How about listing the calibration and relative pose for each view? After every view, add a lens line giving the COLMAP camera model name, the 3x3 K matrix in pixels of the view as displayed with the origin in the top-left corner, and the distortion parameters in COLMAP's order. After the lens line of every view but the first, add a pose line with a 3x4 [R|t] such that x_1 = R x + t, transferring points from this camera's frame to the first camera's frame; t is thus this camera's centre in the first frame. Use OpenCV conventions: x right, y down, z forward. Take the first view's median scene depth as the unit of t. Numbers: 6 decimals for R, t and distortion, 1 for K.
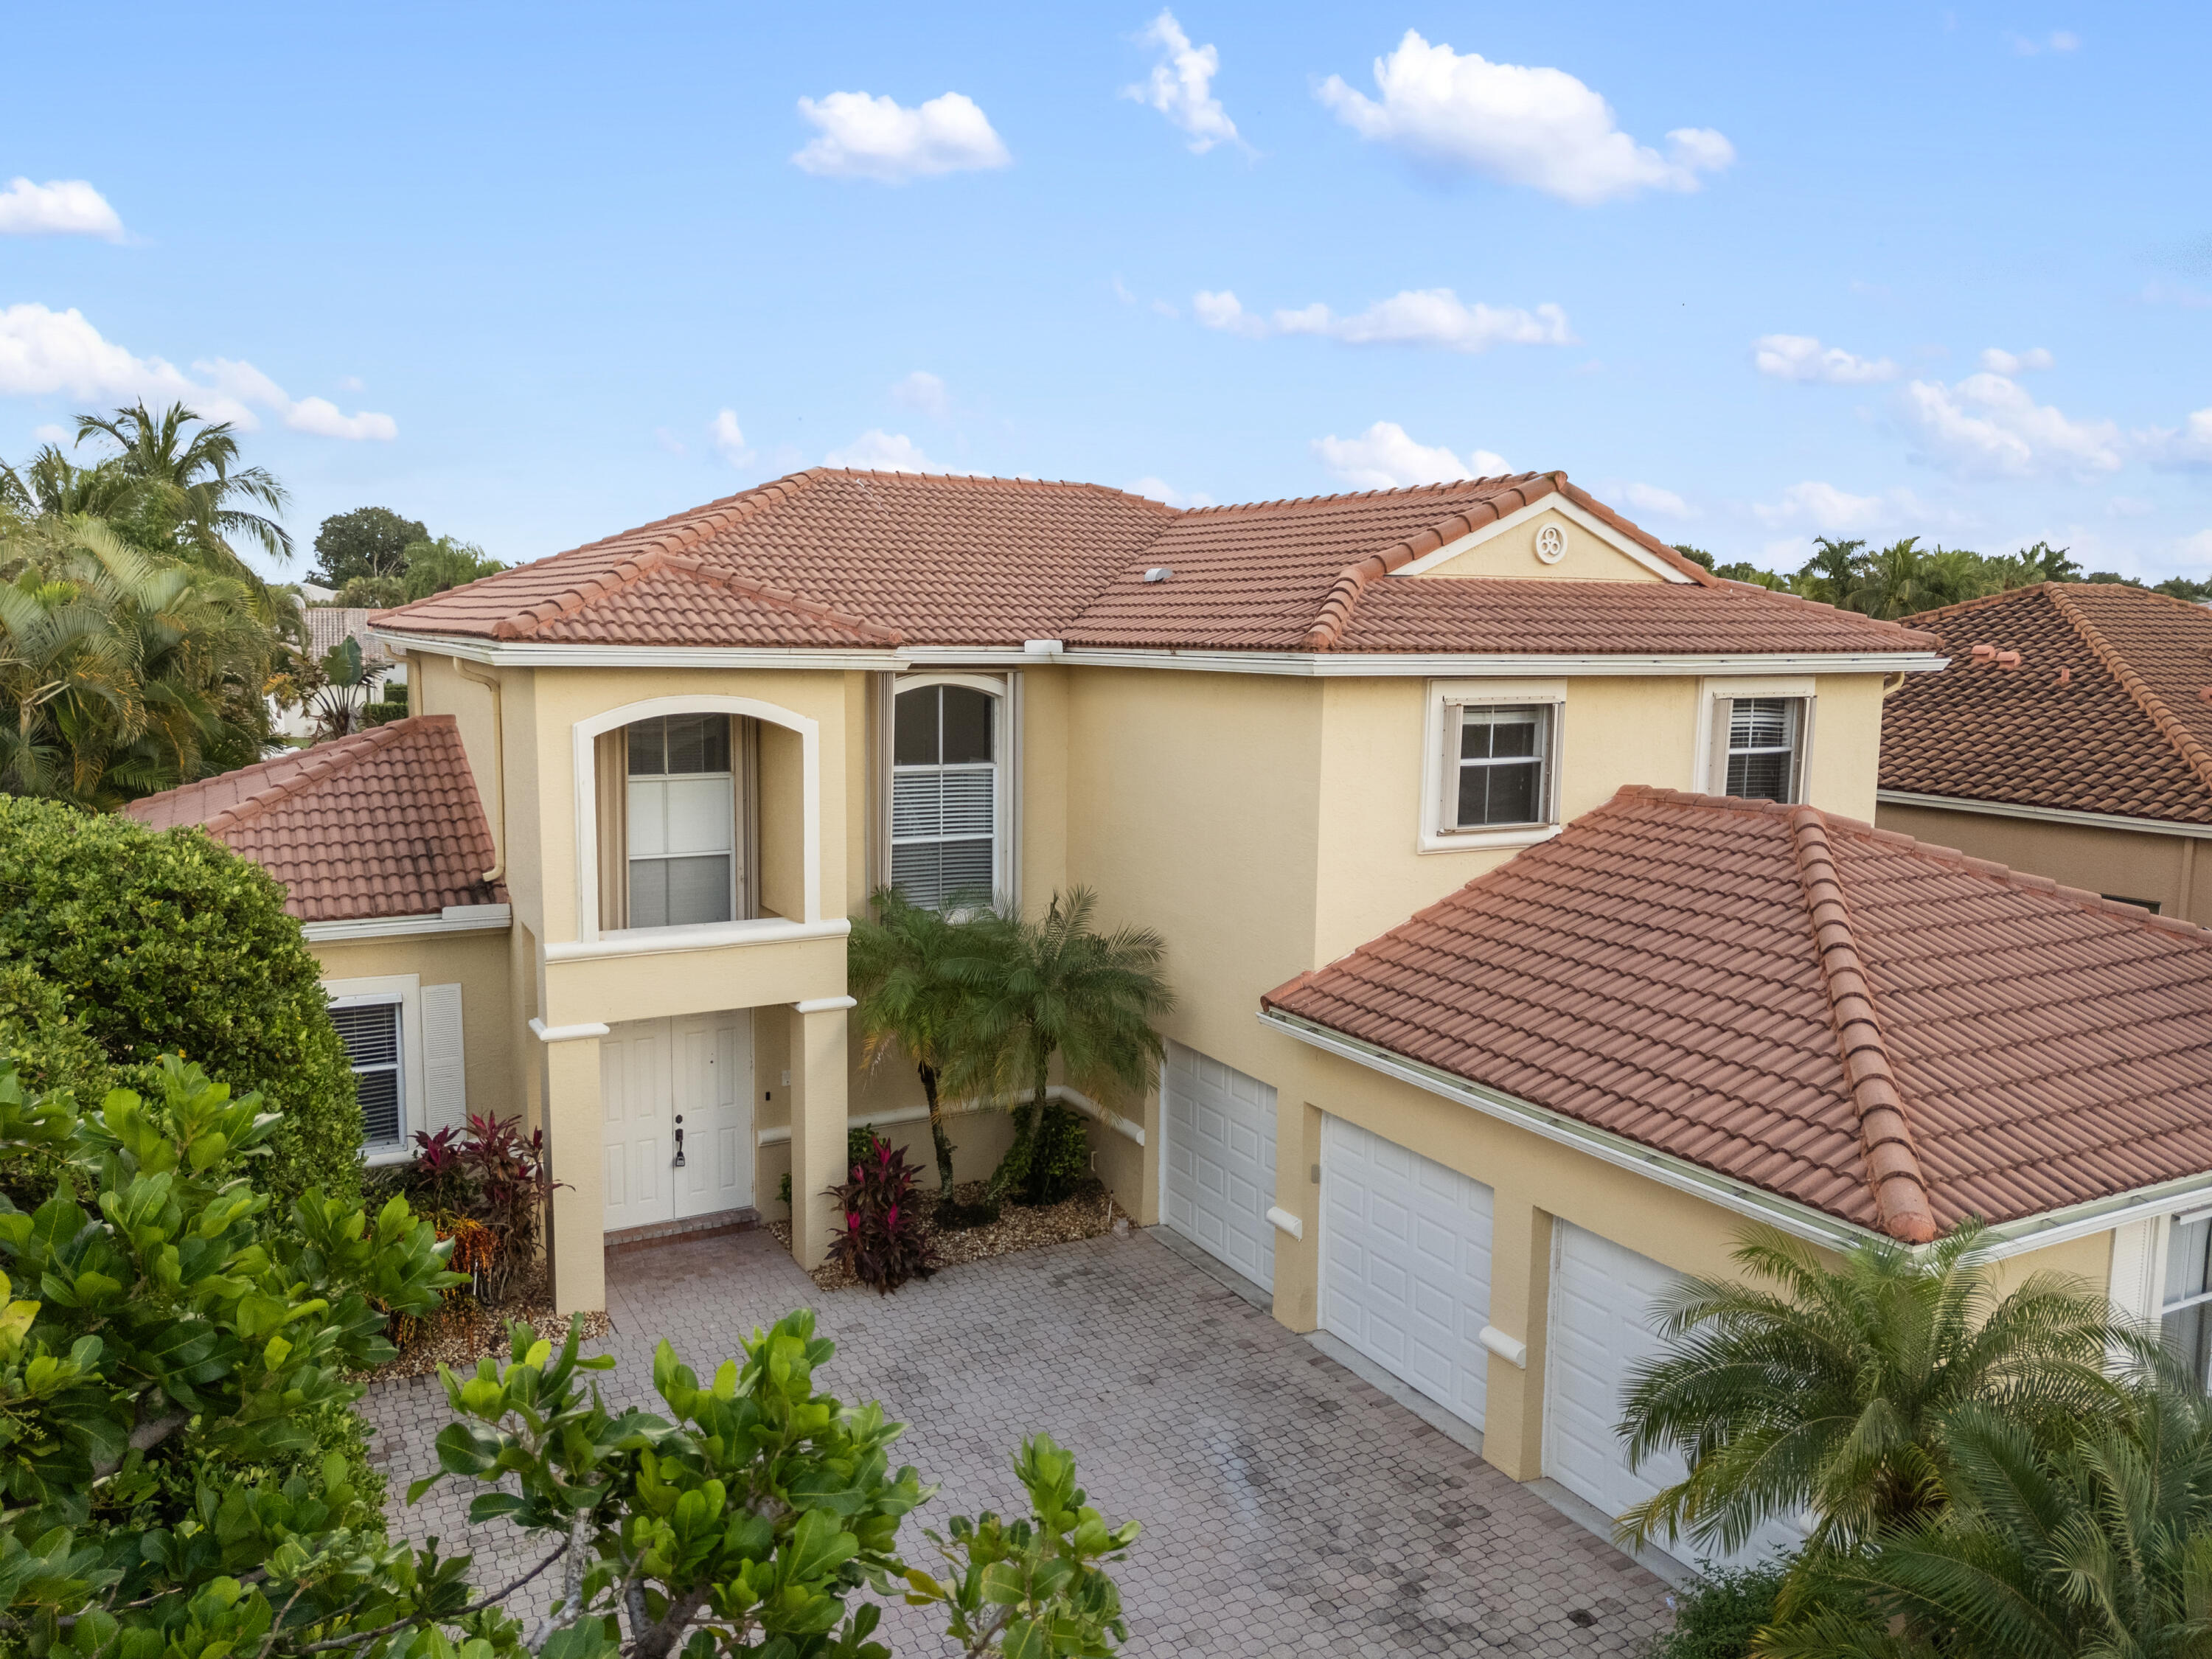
lens RADIAL K [[1617.2, 0, 1103.9], [0, 1617.2, 830.3], [0, 0, 1]] dist [0.031000, -0.028205]
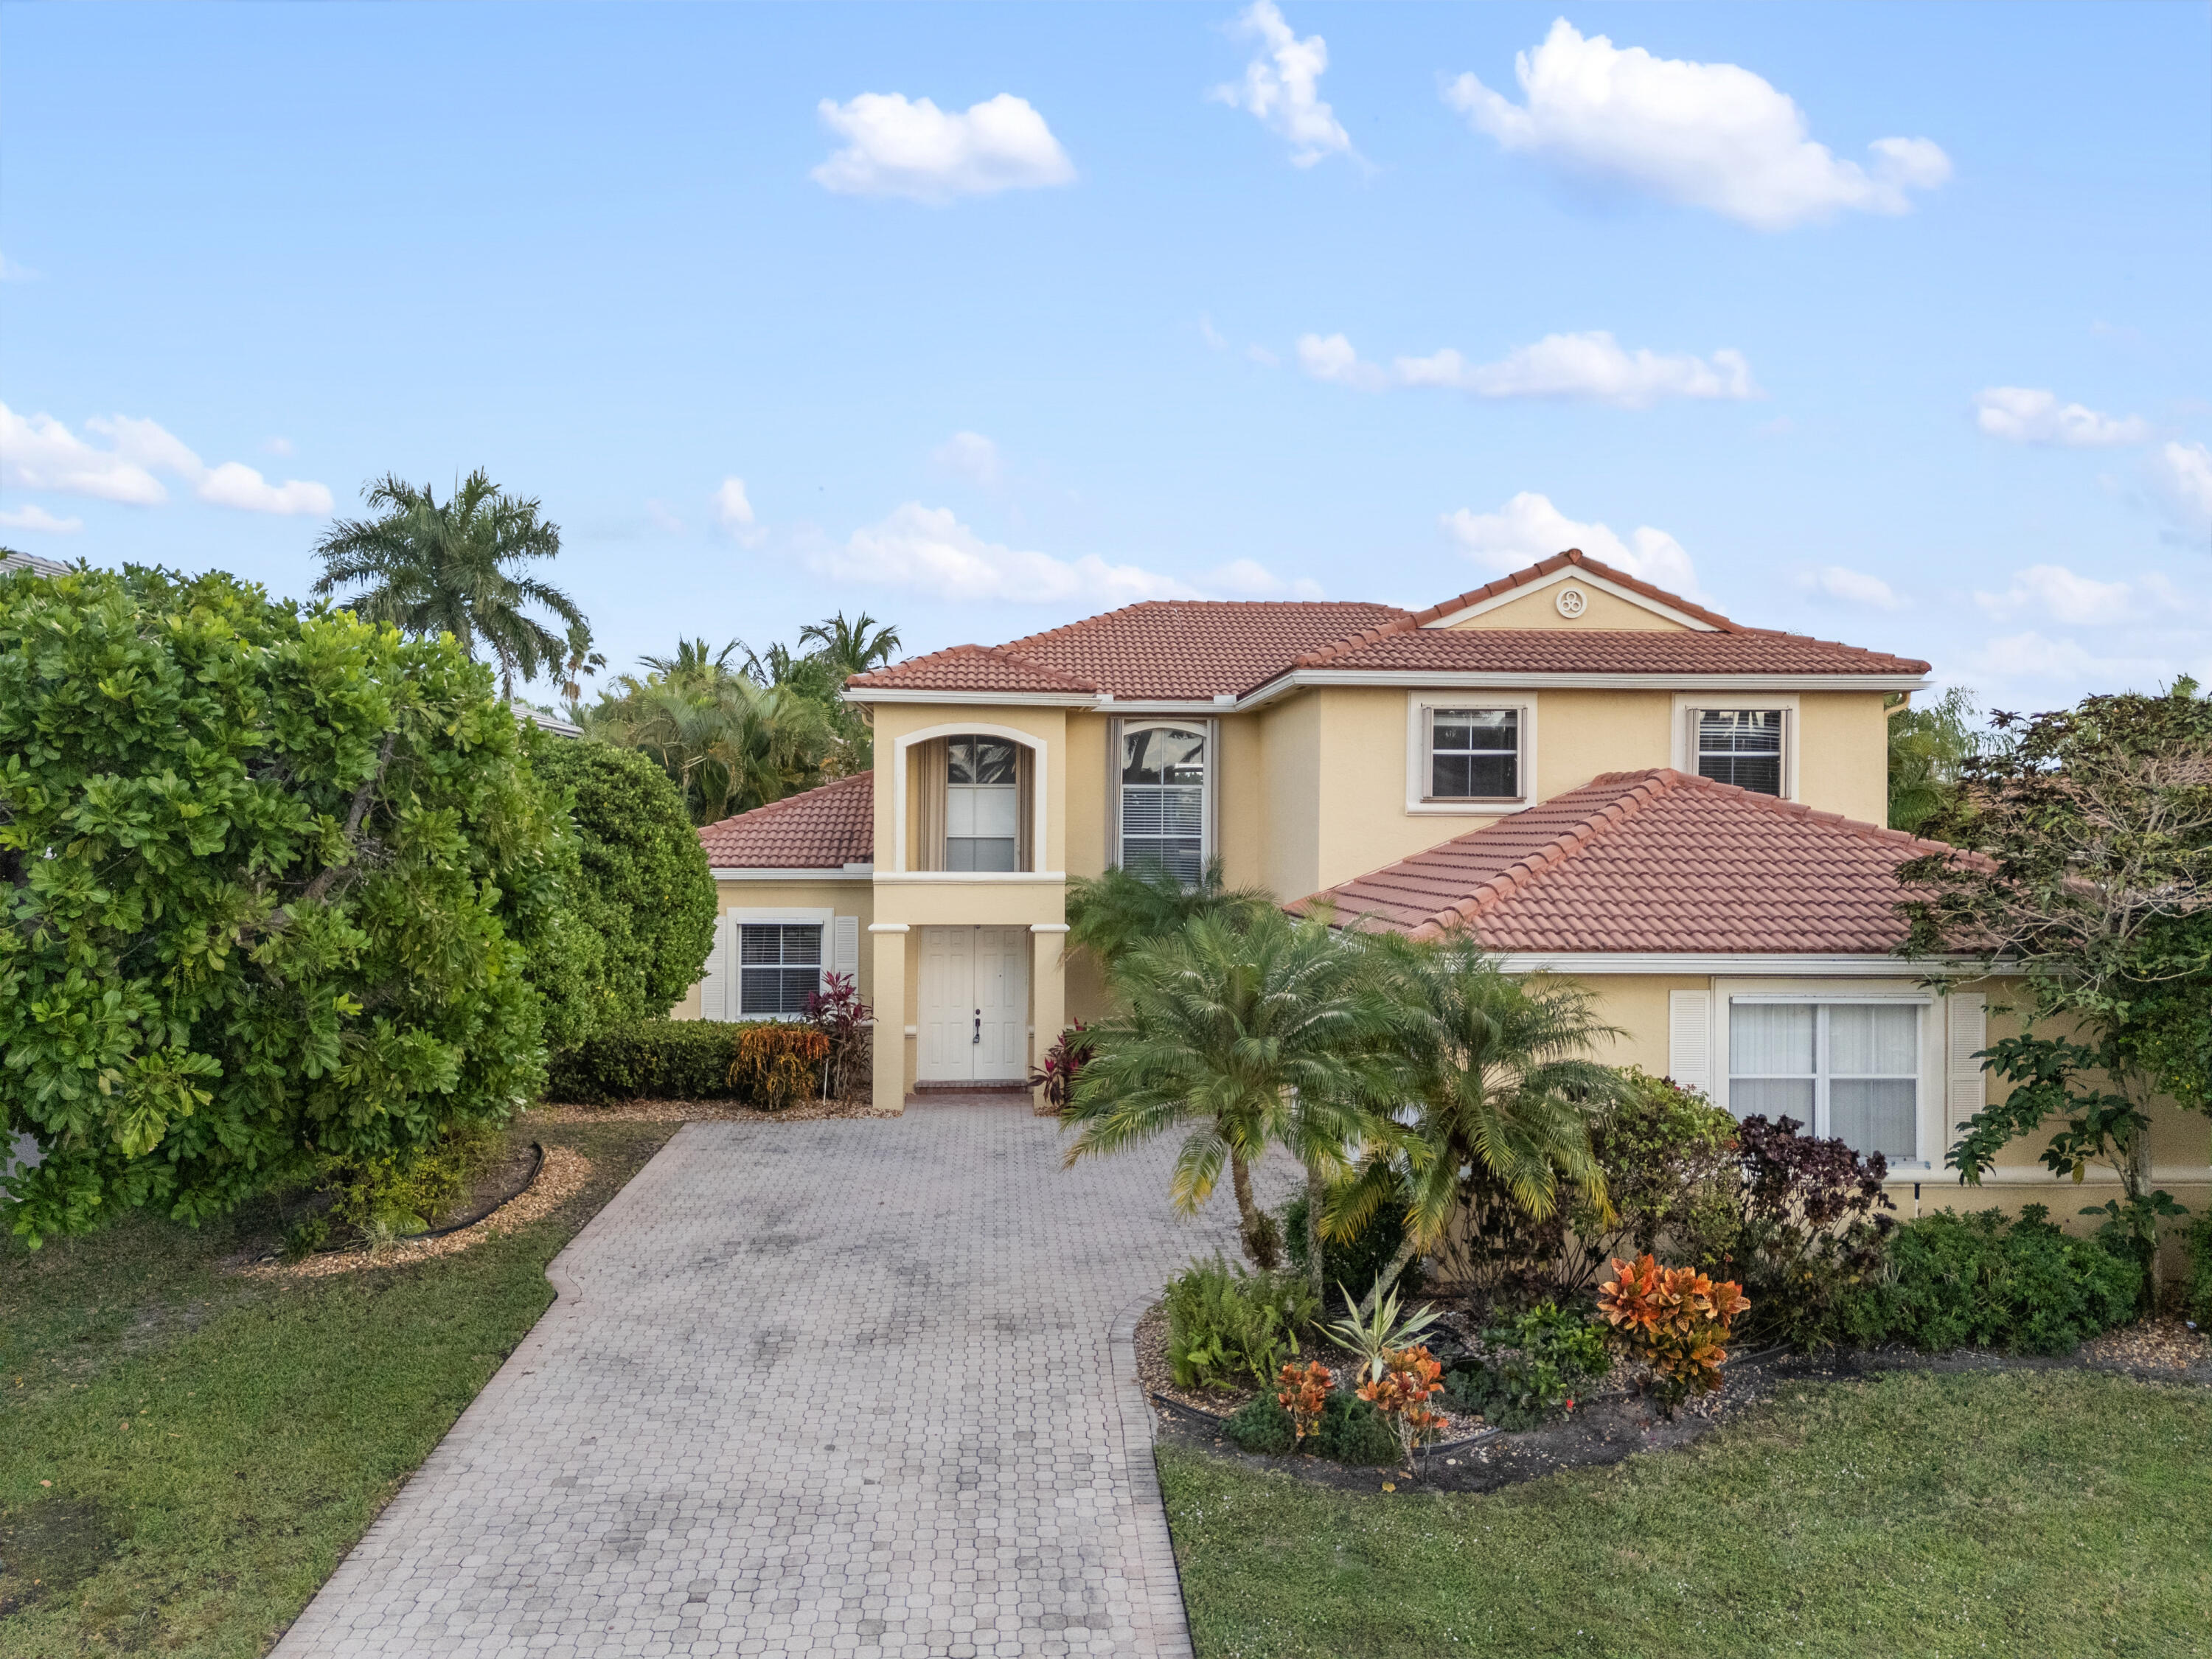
lens RADIAL K [[1617.2, 0, 1114.1], [0, 1617.2, 840.3], [0, 0, 1]] dist [0.031000, -0.028205]
pose [[0.907831, -0.004282, -0.419315, 0.513531], [-0.047638, 0.992421, -0.113273, 0.192785], [0.416622, 0.122808, 0.900747, -0.345734]]
